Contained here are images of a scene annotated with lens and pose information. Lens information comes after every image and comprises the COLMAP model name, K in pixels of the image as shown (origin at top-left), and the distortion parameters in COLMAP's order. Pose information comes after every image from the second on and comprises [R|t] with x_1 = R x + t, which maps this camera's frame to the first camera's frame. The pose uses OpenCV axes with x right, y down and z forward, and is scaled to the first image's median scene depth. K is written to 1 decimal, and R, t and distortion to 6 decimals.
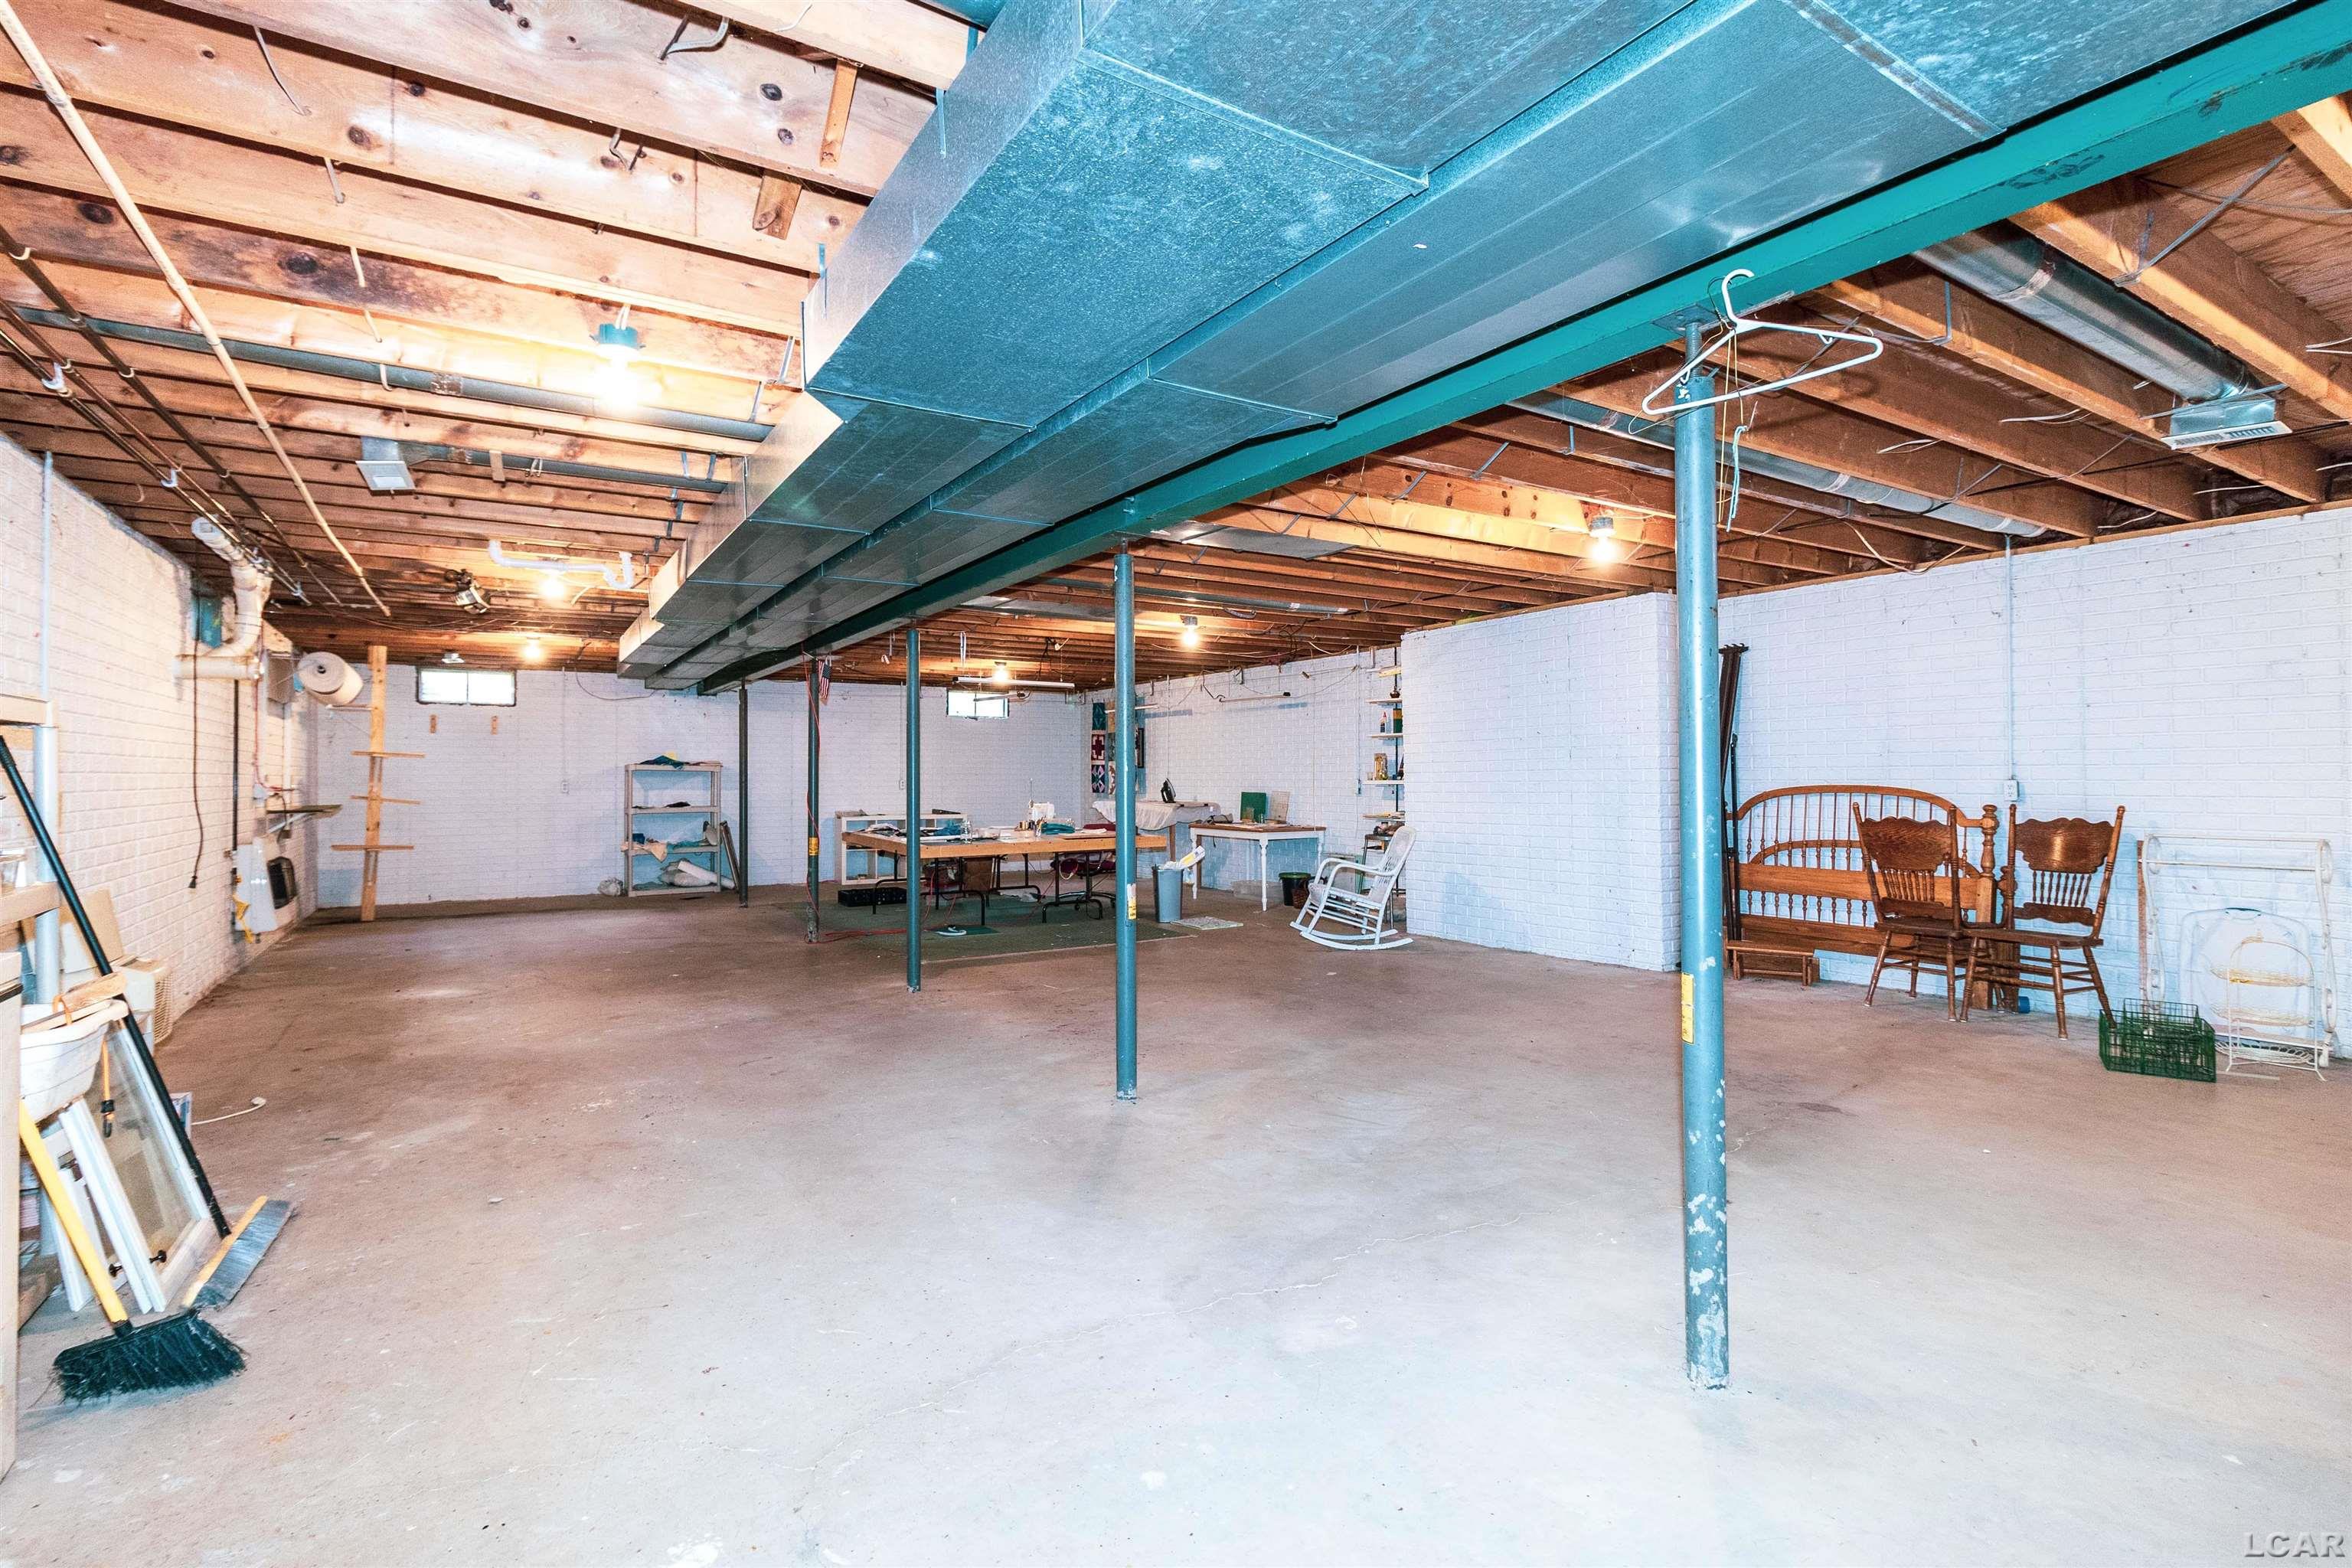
lens RADIAL K [[1089.1, 0, 1181.1], [0, 1089.1, 781.7], [0, 0, 1]] dist [-0.003063, -0.000888]
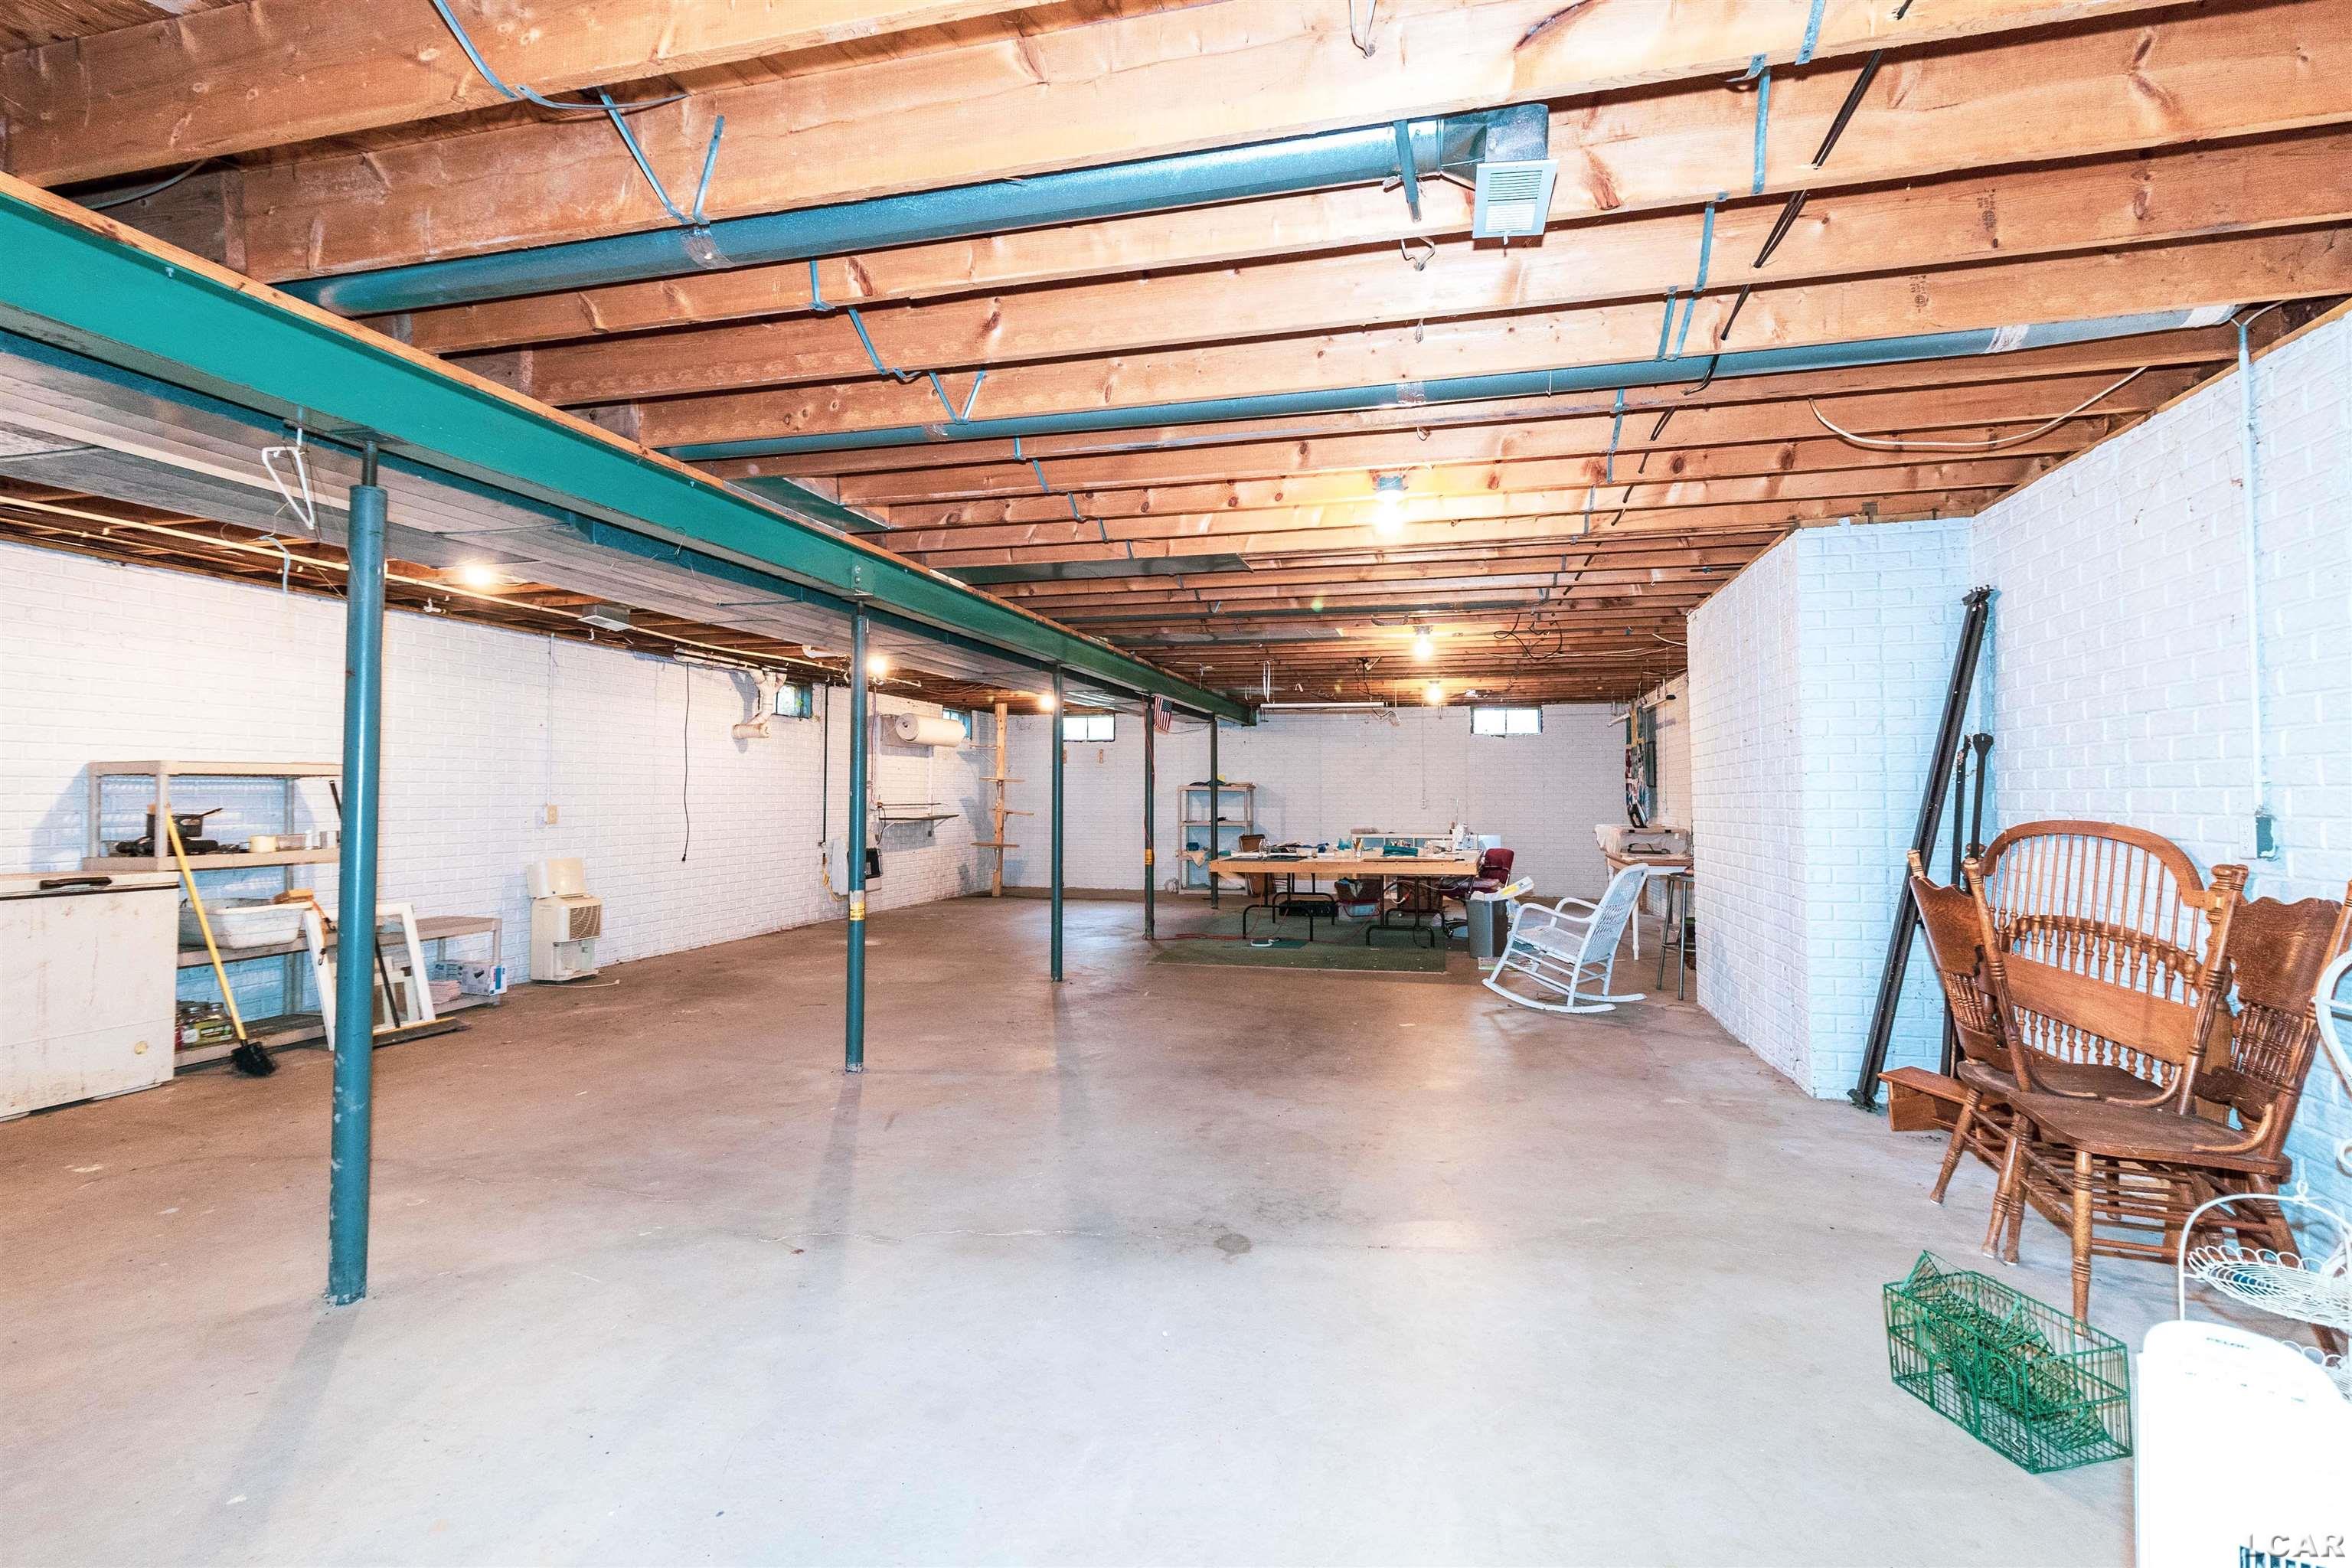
lens RADIAL K [[1089.1, 0, 1190.5], [0, 1089.1, 773.7], [0, 0, 1]] dist [-0.003063, -0.000888]
pose [[0.704264, -0.011208, -0.709850, 0.646037], [-0.004997, 0.999772, -0.020744, -0.006631], [0.709921, 0.018157, 0.704048, 0.255583]]
